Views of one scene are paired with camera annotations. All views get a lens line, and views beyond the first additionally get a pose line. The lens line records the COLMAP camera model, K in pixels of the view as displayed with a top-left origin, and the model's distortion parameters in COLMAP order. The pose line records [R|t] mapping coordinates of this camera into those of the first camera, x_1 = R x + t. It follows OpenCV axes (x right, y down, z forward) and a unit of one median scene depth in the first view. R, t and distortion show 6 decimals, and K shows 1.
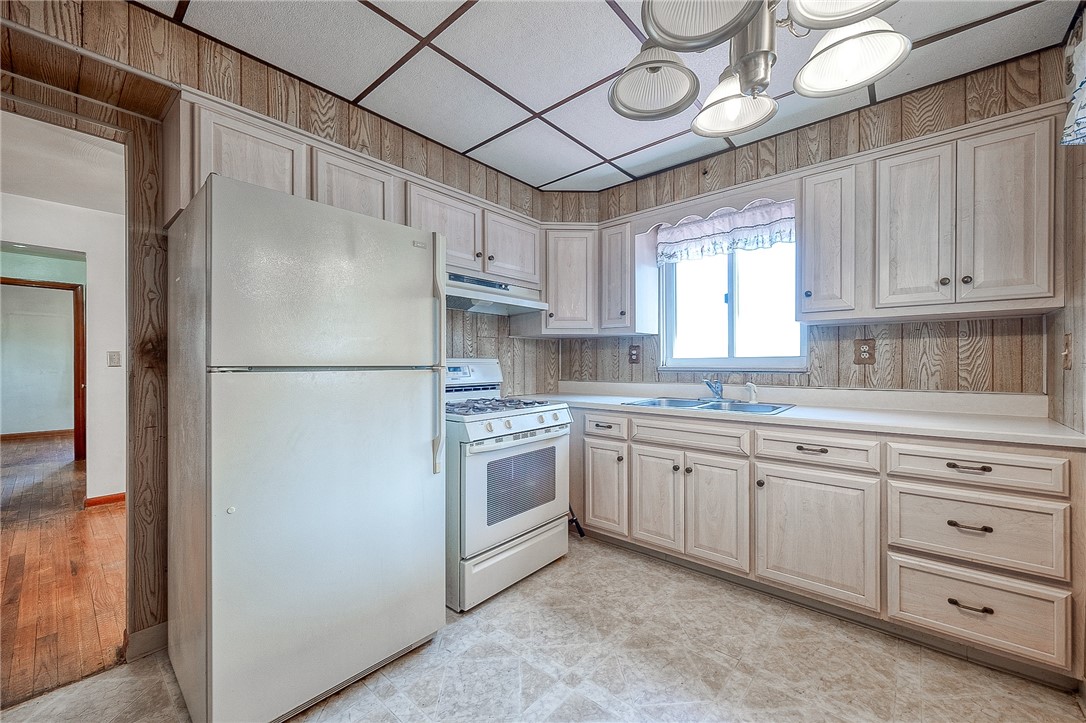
lens RADIAL K [[435.0, 0, 538.9], [0, 435.0, 357.7], [0, 0, 1]] dist [0.002871, 0.000044]
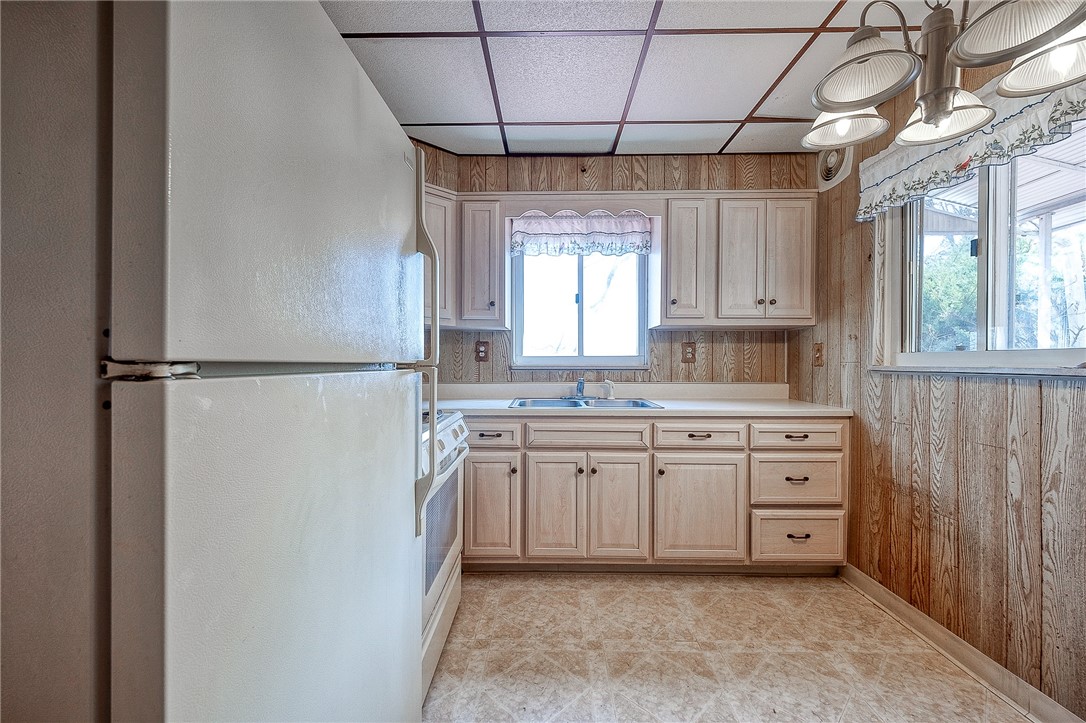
lens RADIAL K [[459.1, 0, 544.9], [0, 459.1, 357.6], [0, 0, 1]] dist [0.015268, -0.000149]
pose [[0.752040, 0.009883, 0.659044, -0.425054], [-0.011718, 0.999930, -0.001624, 0.007410], [-0.659014, -0.006502, 0.752103, 0.300860]]
